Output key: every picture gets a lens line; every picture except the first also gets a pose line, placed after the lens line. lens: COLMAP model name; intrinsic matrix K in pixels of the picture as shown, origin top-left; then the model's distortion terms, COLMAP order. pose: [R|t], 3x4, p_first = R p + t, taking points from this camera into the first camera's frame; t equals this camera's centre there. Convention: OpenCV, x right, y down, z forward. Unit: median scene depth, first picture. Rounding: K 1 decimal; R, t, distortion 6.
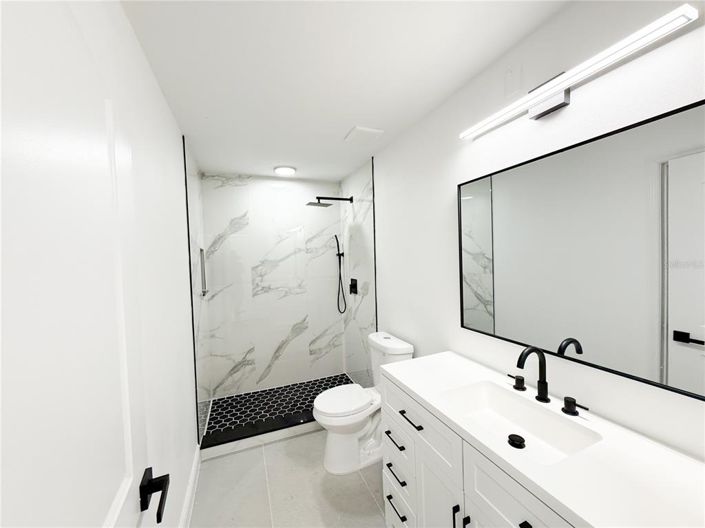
lens RADIAL K [[282.7, 0, 354.4], [0, 282.7, 264.1], [0, 0, 1]] dist [-0.011391, -0.000170]
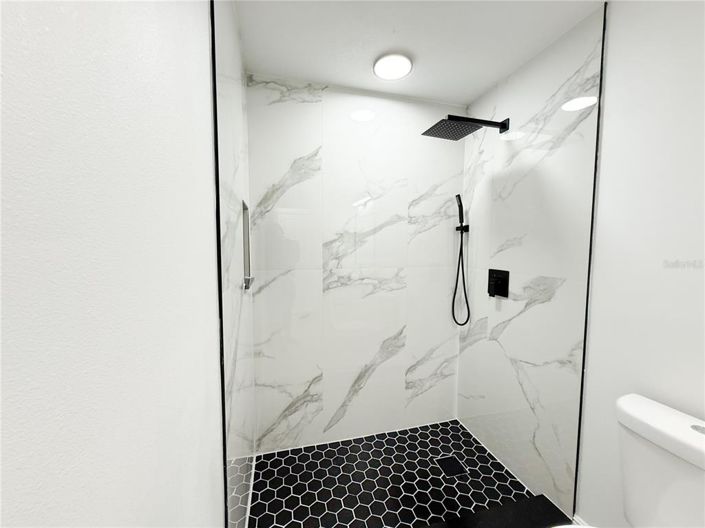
lens RADIAL K [[282.7, 0, 351.6], [0, 282.7, 264.0], [0, 0, 1]] dist [-0.011391, -0.000170]
pose [[0.990014, 0.042603, -0.134379, -0.220377], [-0.037675, 0.998528, 0.039009, 0.030406], [0.135843, -0.033557, 0.990162, 0.411159]]
